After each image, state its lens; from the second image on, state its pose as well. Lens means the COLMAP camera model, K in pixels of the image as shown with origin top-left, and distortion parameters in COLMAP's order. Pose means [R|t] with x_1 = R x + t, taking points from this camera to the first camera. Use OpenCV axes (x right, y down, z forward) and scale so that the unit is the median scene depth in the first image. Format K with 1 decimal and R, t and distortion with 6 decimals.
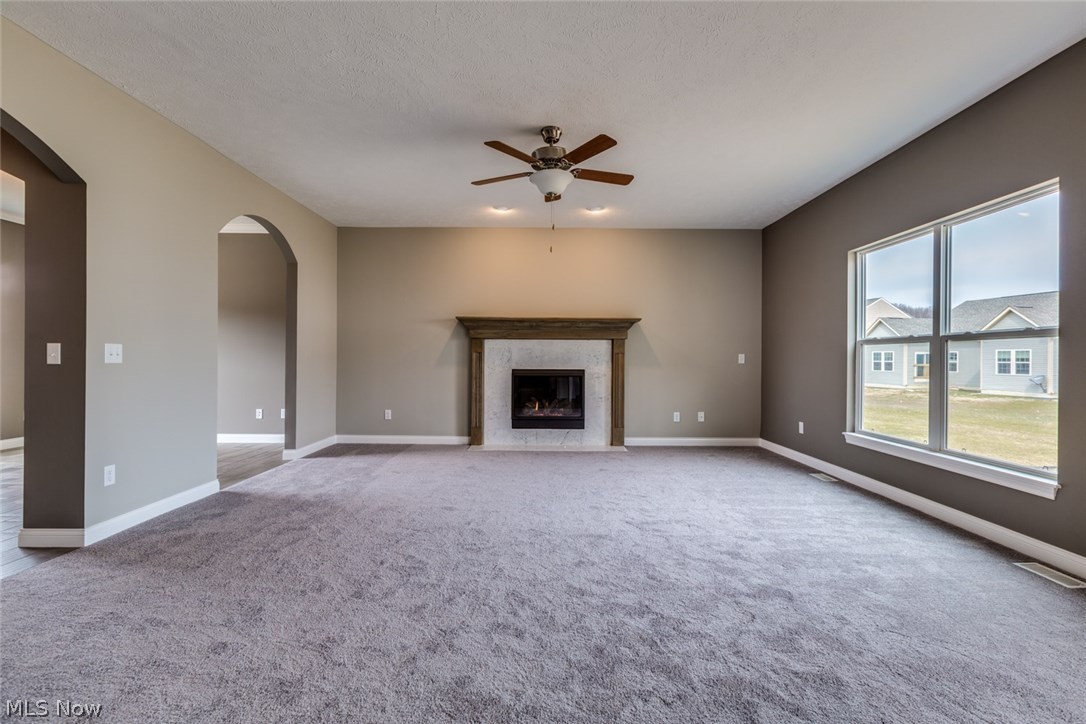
lens RADIAL K [[490.7, 0, 541.6], [0, 490.7, 359.3], [0, 0, 1]] dist [0.000508, -0.000166]
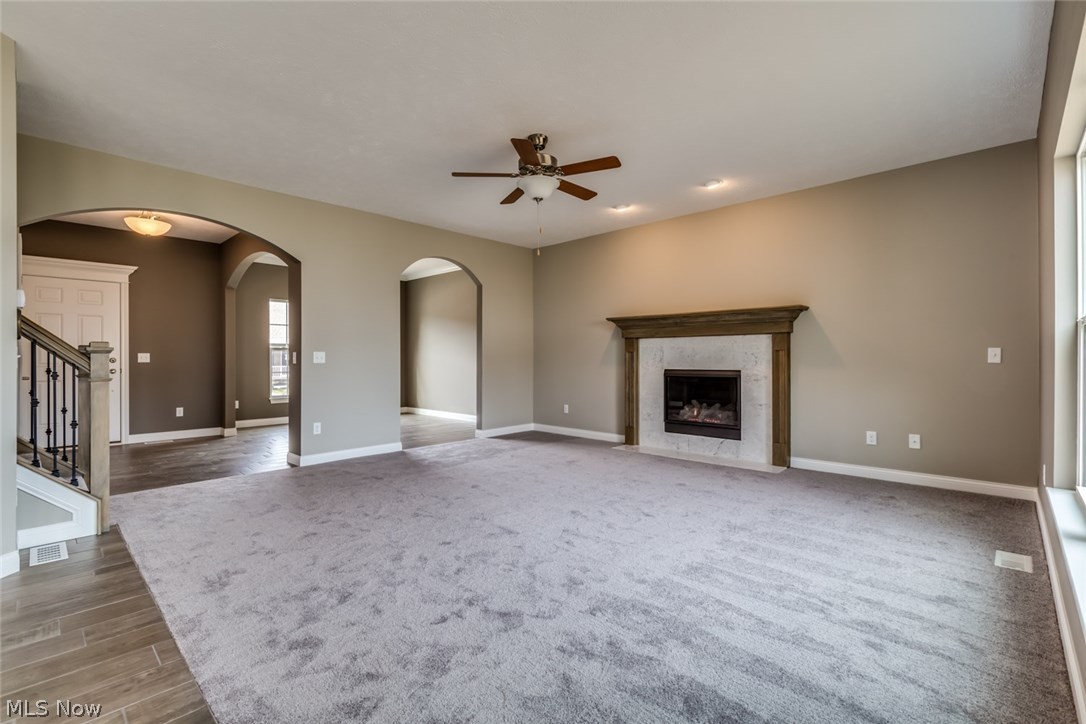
lens RADIAL K [[490.7, 0, 541.6], [0, 490.7, 359.3], [0, 0, 1]] dist [0.000508, -0.000166]
pose [[0.720588, -0.006673, -0.693331, 0.429791], [0.005853, 0.999977, -0.003541, 0.002758], [0.693338, -0.001506, 0.720611, 0.151612]]
